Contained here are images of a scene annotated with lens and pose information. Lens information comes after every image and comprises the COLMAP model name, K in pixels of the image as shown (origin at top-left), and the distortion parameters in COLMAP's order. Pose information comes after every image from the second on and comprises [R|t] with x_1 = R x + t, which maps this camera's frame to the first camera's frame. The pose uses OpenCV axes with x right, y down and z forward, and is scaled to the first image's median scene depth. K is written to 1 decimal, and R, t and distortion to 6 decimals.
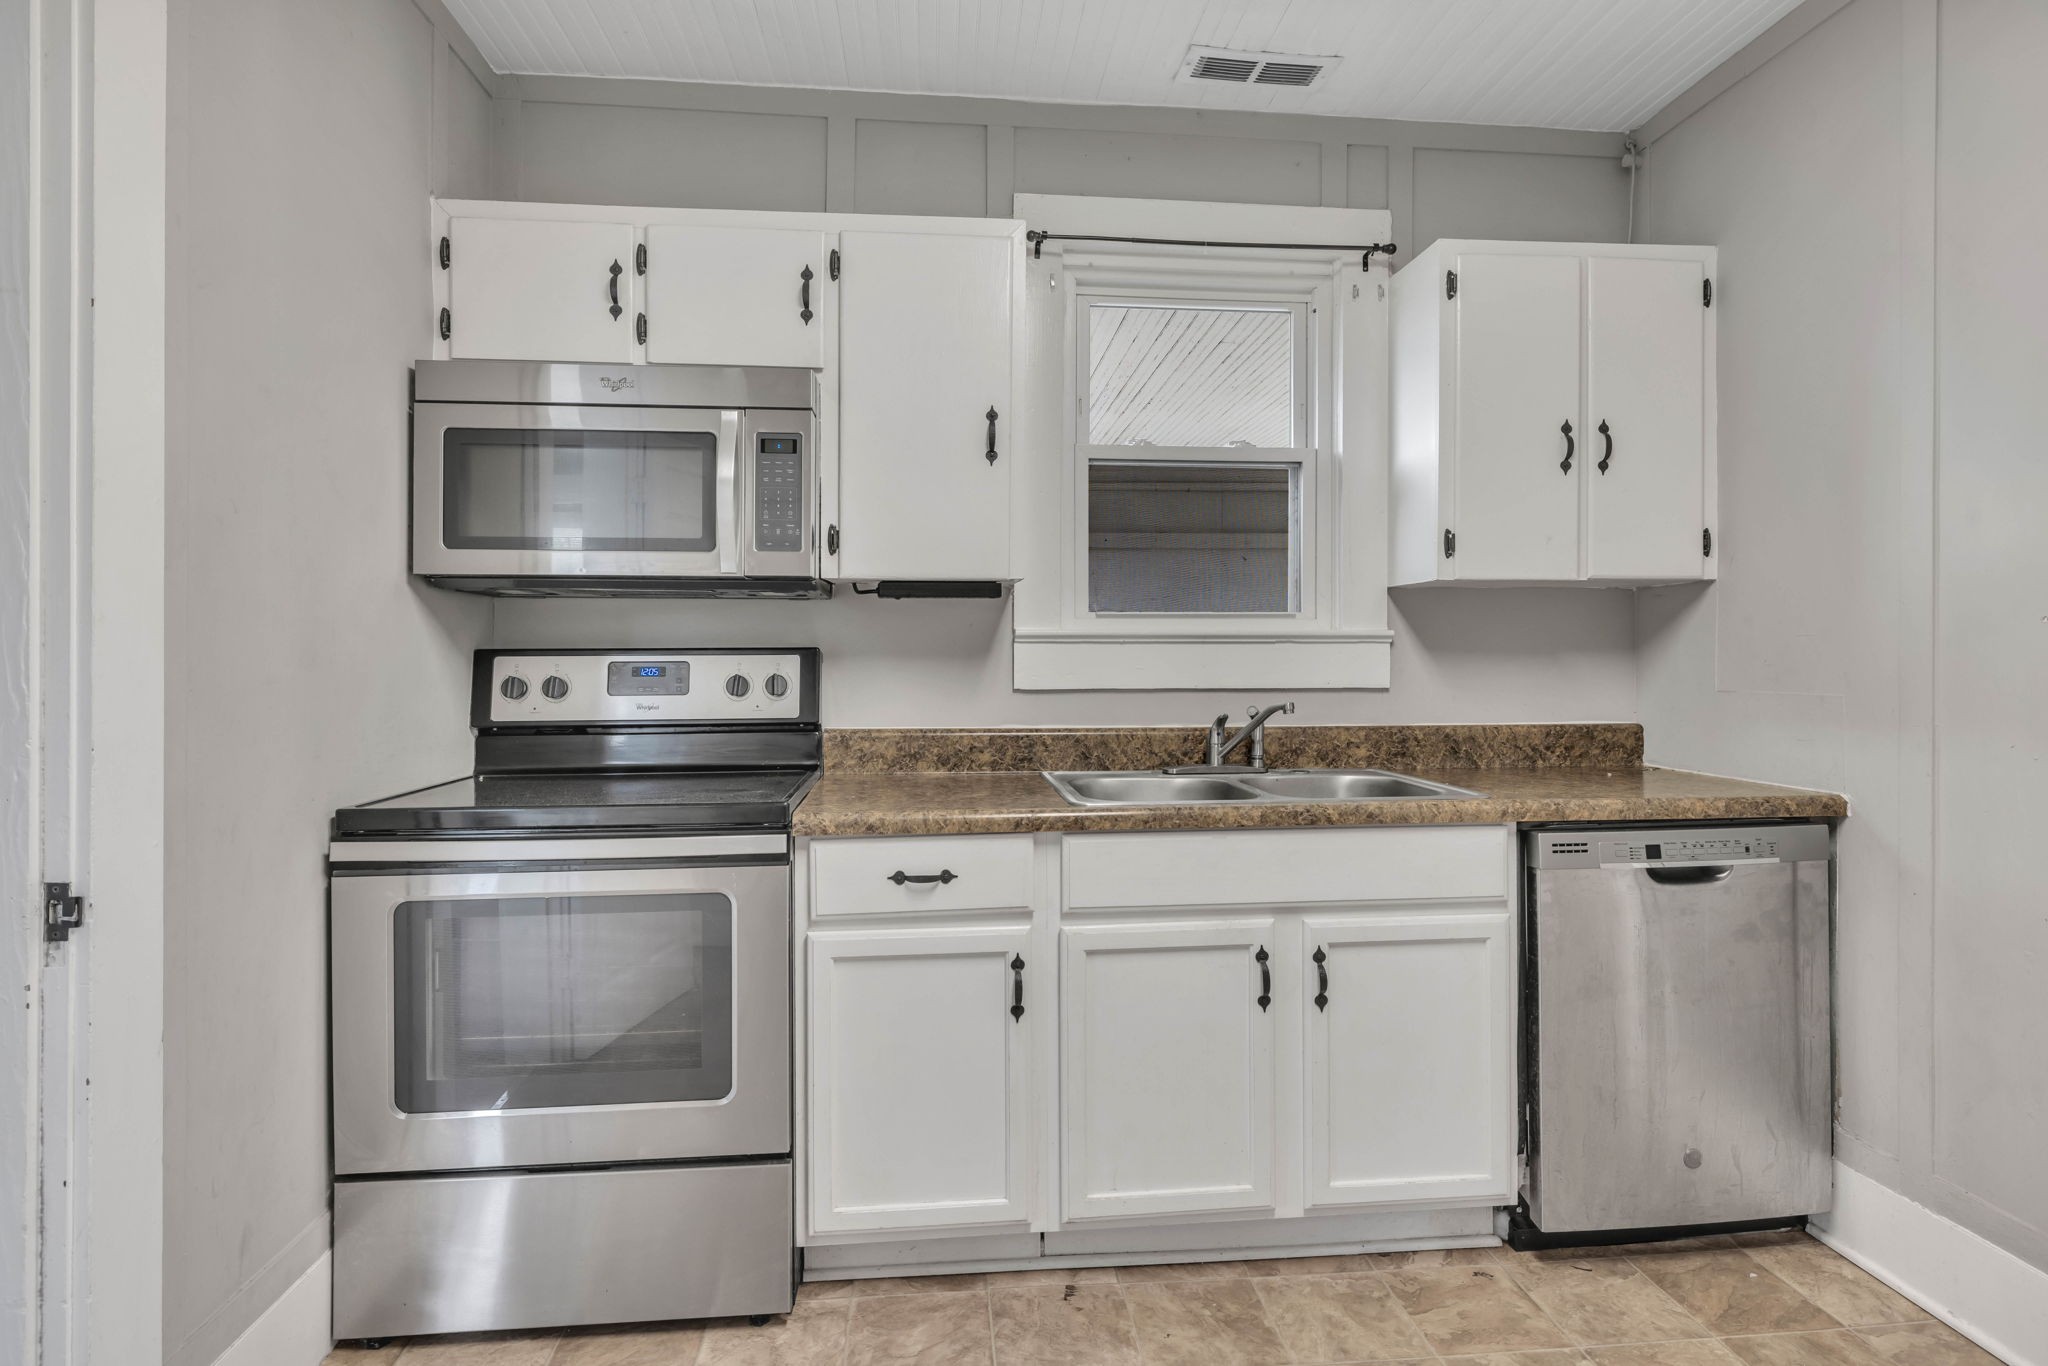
lens RADIAL K [[1063.0, 0, 1028.4], [0, 1063.0, 661.3], [0, 0, 1]] dist [0.001162, 0.000146]
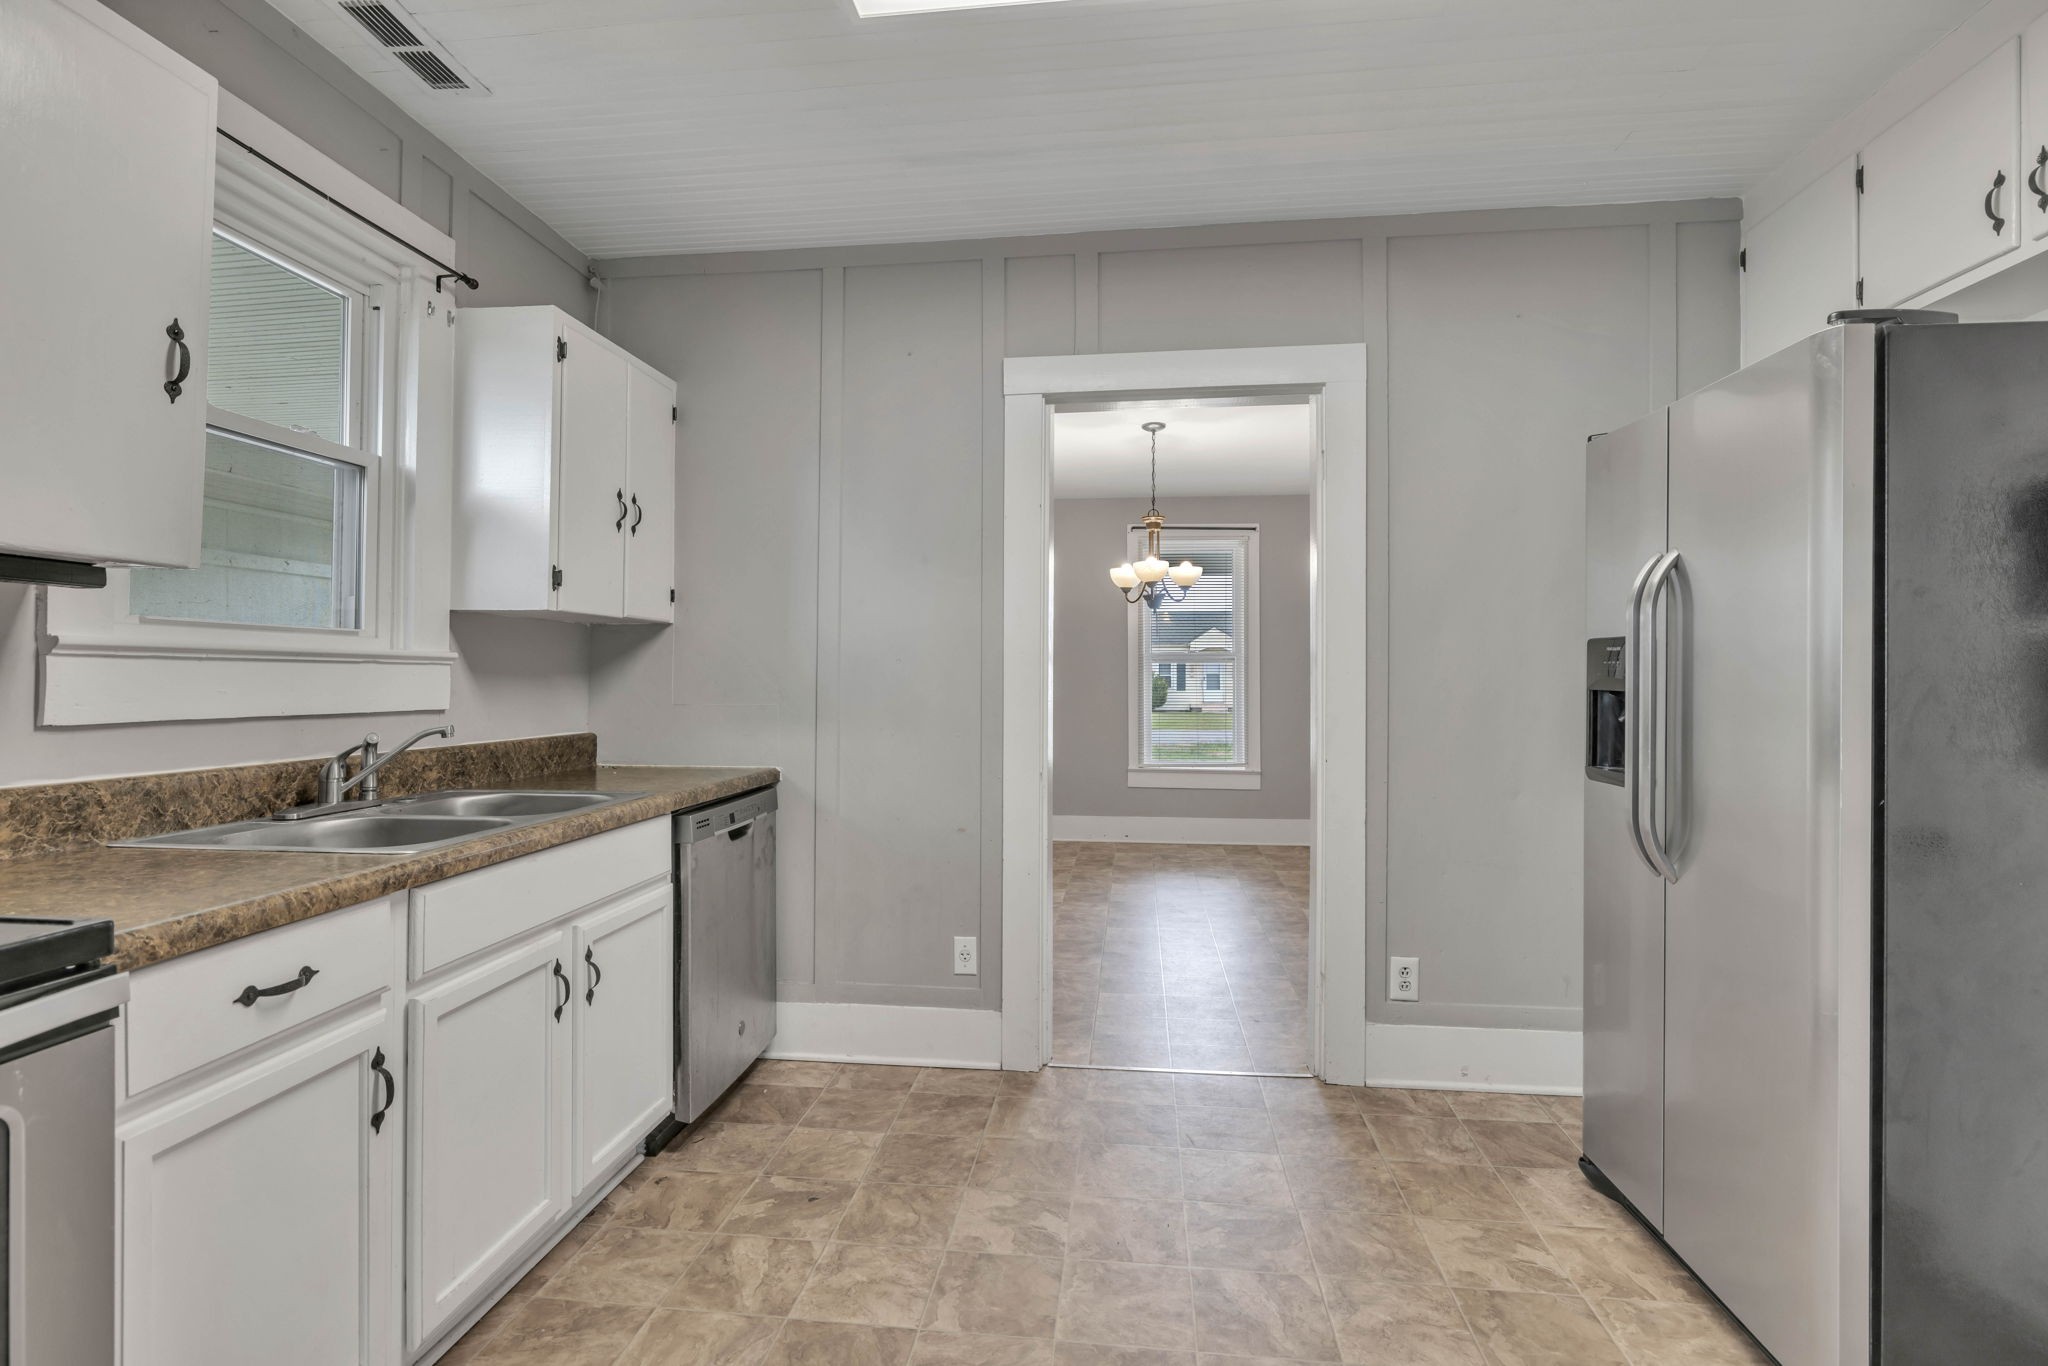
lens RADIAL K [[977.6, 0, 1027.0], [0, 977.6, 676.9], [0, 0, 1]] dist [0.002743, 0.000715]
pose [[0.211992, 0.005635, 0.977255, -0.512708], [0.000134, 0.999983, -0.005795, -0.000455], [-0.977271, 0.001359, 0.211988, 0.296022]]
